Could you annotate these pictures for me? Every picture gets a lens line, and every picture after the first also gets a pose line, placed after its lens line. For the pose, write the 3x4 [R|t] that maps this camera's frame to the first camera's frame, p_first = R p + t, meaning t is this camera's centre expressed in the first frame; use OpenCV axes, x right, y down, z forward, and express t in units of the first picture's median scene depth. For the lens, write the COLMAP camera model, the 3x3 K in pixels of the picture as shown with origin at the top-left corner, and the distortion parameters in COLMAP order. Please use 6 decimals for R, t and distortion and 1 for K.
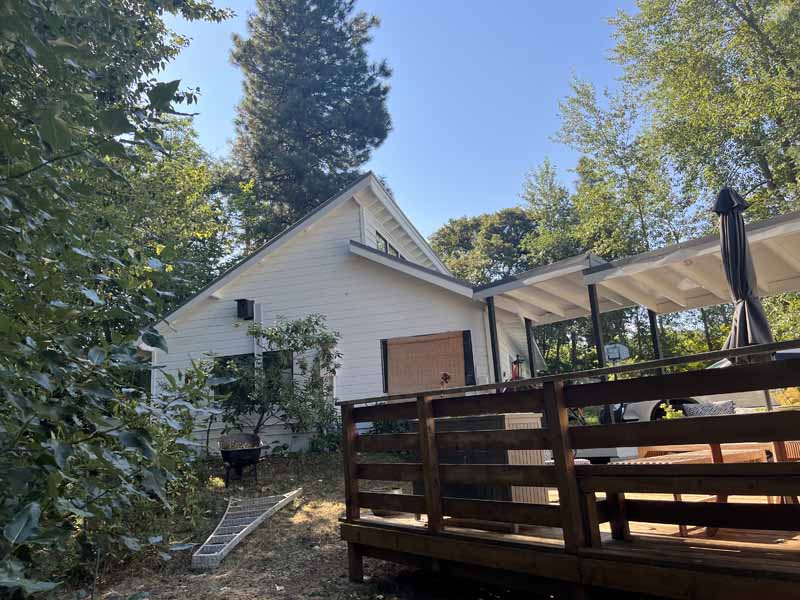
lens RADIAL K [[595.4, 0, 400.0], [0, 595.4, 302.5], [0, 0, 1]] dist [0.069835, -0.084531]
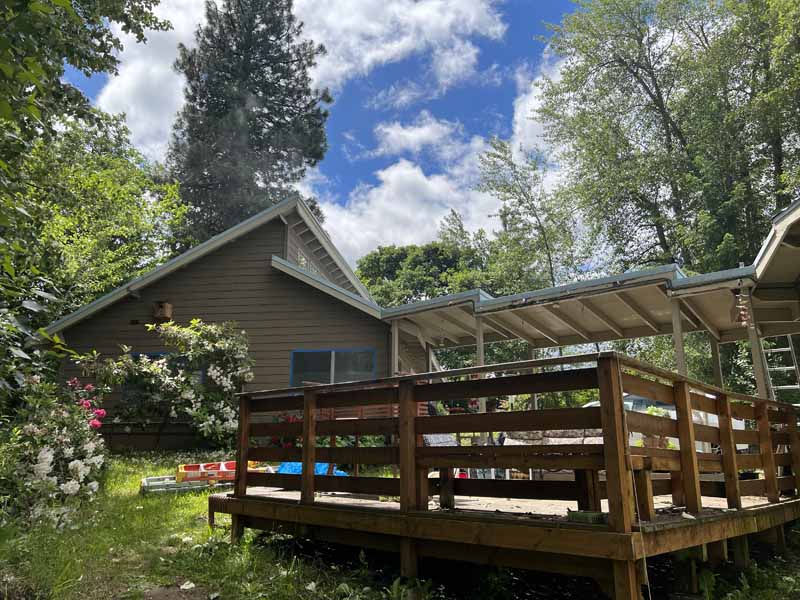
lens RADIAL K [[593.4, 0, 398.3], [0, 593.4, 309.9], [0, 0, 1]] dist [0.007997, 0.005049]
pose [[0.988327, 0.092679, 0.120917, 0.018245], [-0.089430, 0.995478, -0.032039, 0.005118], [-0.123340, 0.020852, 0.992145, -0.063652]]
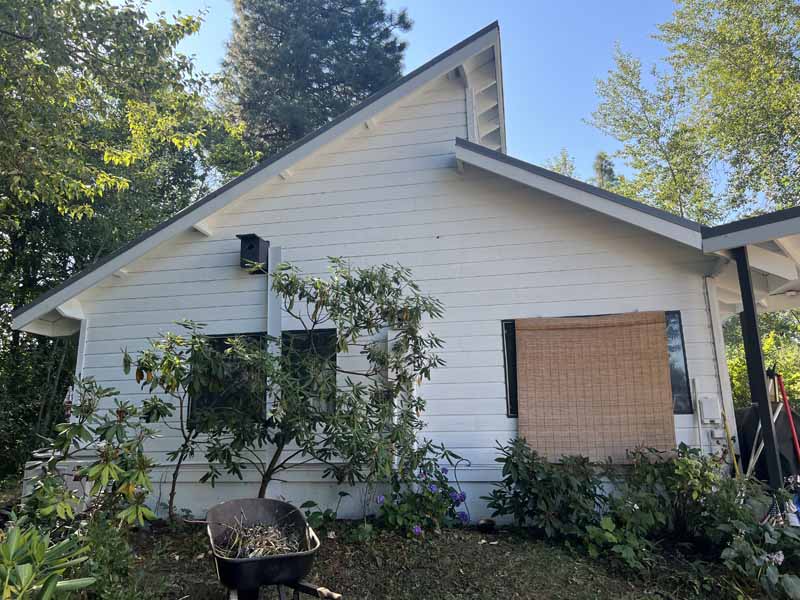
lens RADIAL K [[595.4, 0, 400.0], [0, 595.4, 302.5], [0, 0, 1]] dist [0.069835, -0.084531]
pose [[0.996400, 0.061998, 0.057829, -0.150387], [-0.061334, 0.998030, -0.013178, 0.055593], [-0.058532, 0.009584, 0.998240, 0.424534]]
